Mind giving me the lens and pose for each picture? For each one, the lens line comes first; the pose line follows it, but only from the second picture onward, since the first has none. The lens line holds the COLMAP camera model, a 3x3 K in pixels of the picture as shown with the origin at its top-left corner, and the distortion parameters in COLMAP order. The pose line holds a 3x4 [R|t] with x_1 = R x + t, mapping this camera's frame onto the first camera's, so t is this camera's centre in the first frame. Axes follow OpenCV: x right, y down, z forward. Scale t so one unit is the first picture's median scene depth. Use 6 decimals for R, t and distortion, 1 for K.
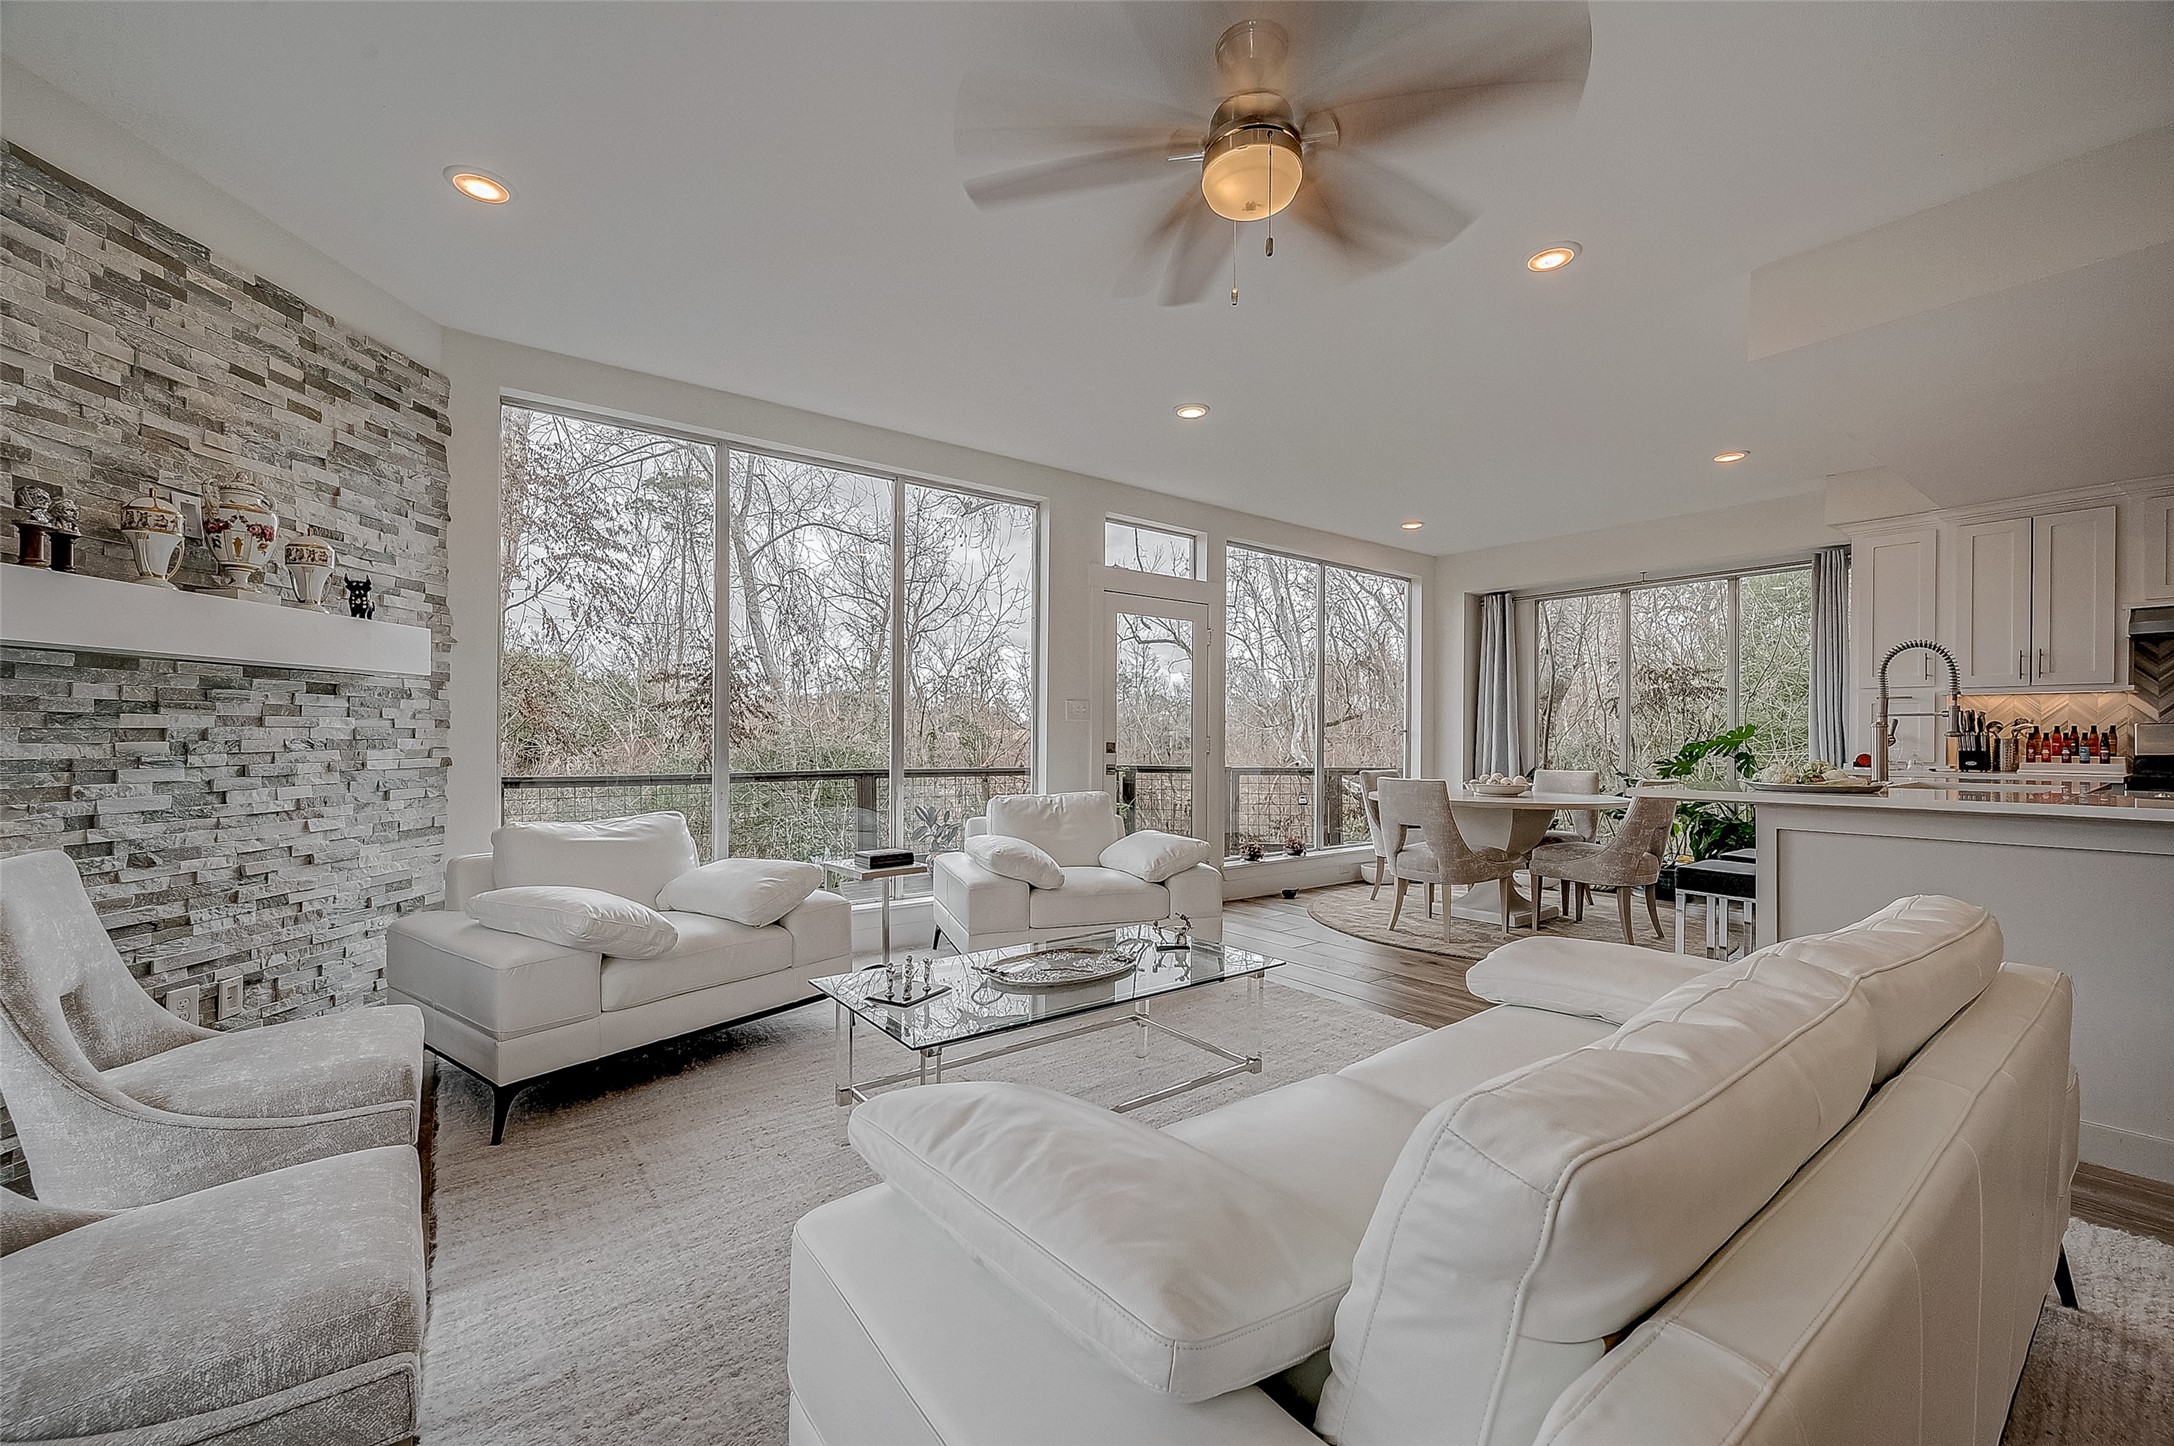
lens RADIAL K [[867.3, 0, 1096.5], [0, 867.3, 738.4], [0, 0, 1]] dist [0.003522, -0.001997]
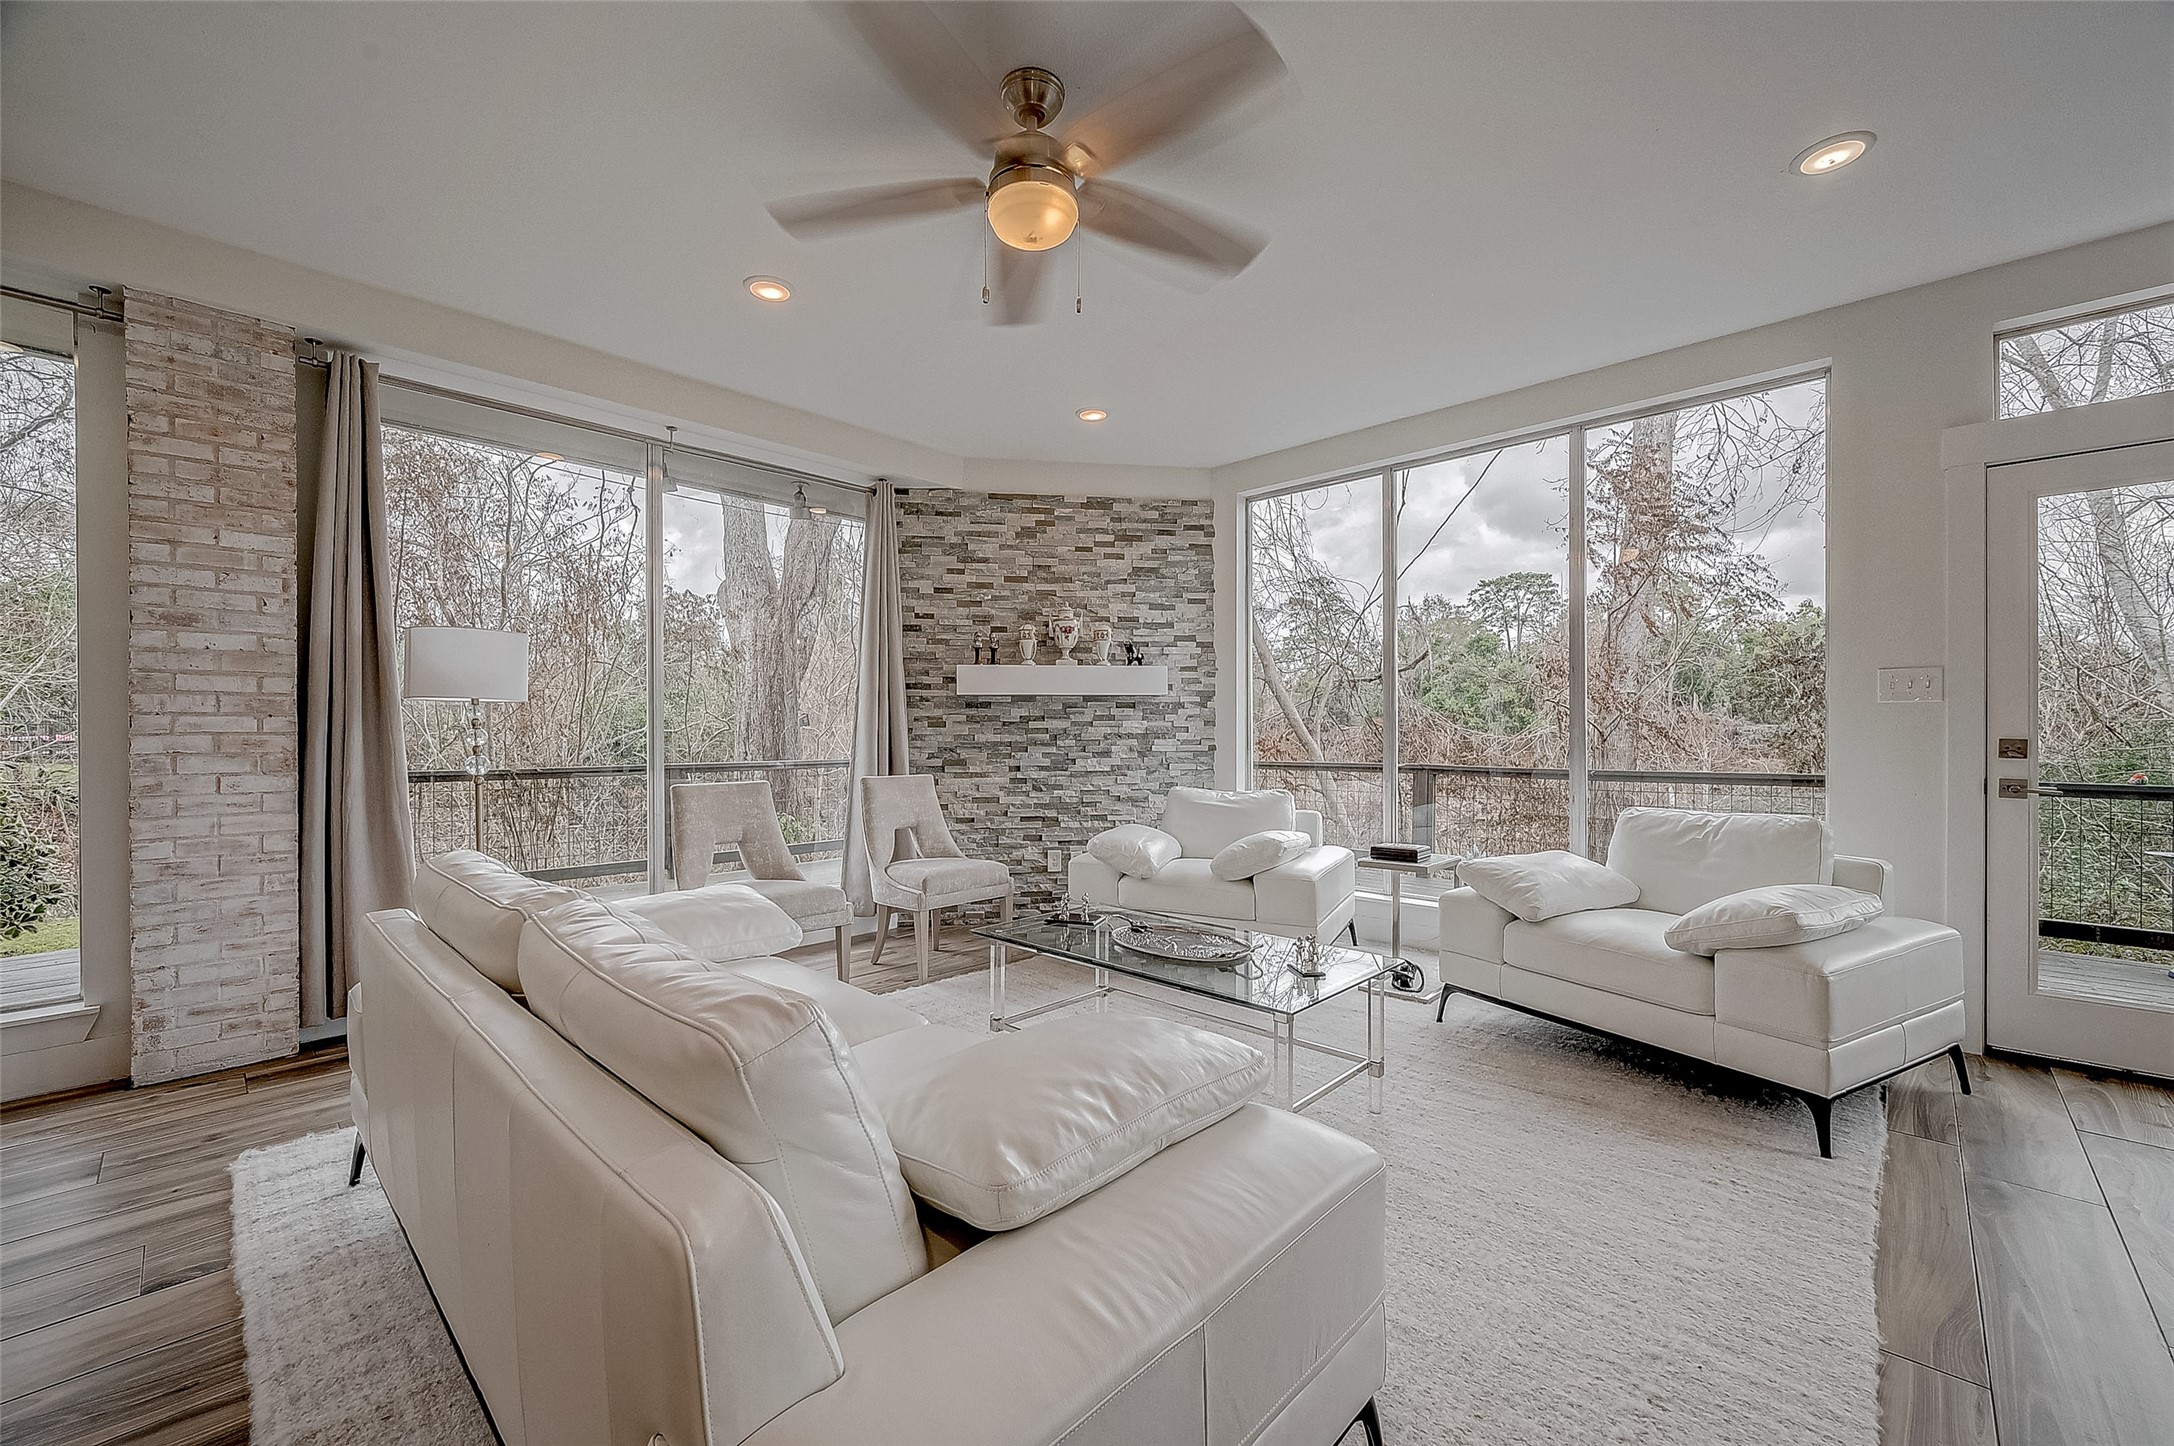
lens RADIAL K [[867.3, 0, 1079.2], [0, 867.3, 732.2], [0, 0, 1]] dist [0.003522, -0.001997]
pose [[0.151081, -0.002463, -0.988518, 0.773868], [0.001065, 0.999997, -0.002329, 0.002822], [0.988521, -0.000701, 0.151083, 0.549240]]
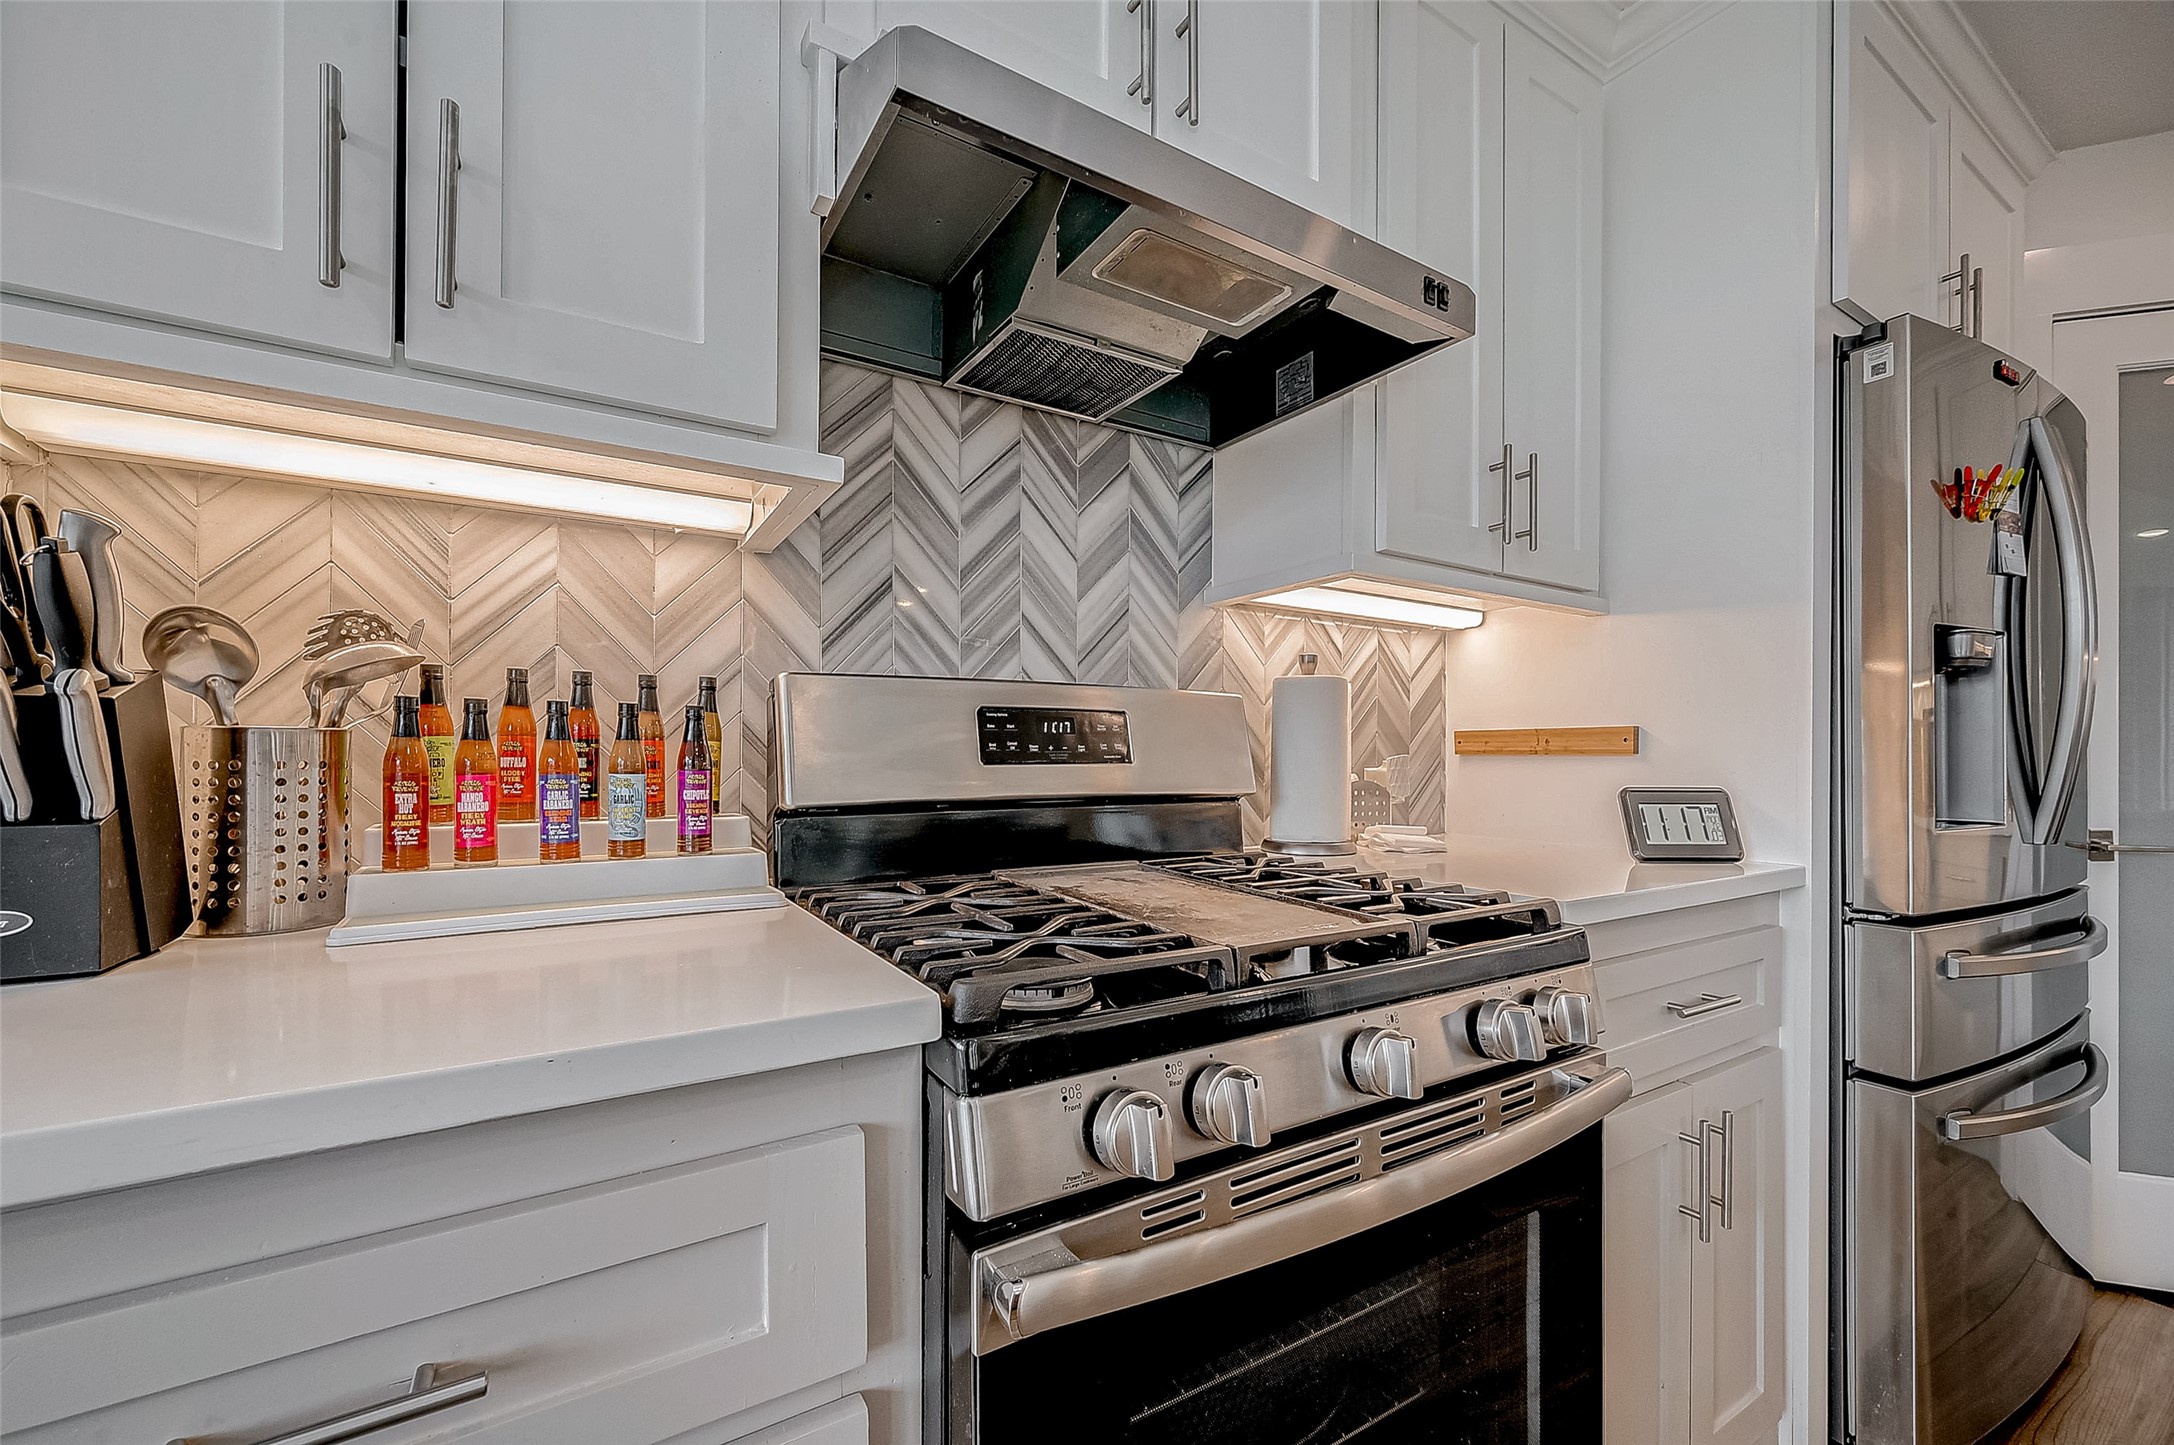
lens RADIAL K [[867.3, 0, 1039.9], [0, 867.3, 755.6], [0, 0, 1]] dist [0.003522, -0.001997]
pose [[0.128306, -0.002444, 0.991732, 1.329798], [-0.004502, 0.999985, 0.003047, 0.006593], [-0.991724, -0.004856, 0.128294, 1.230910]]
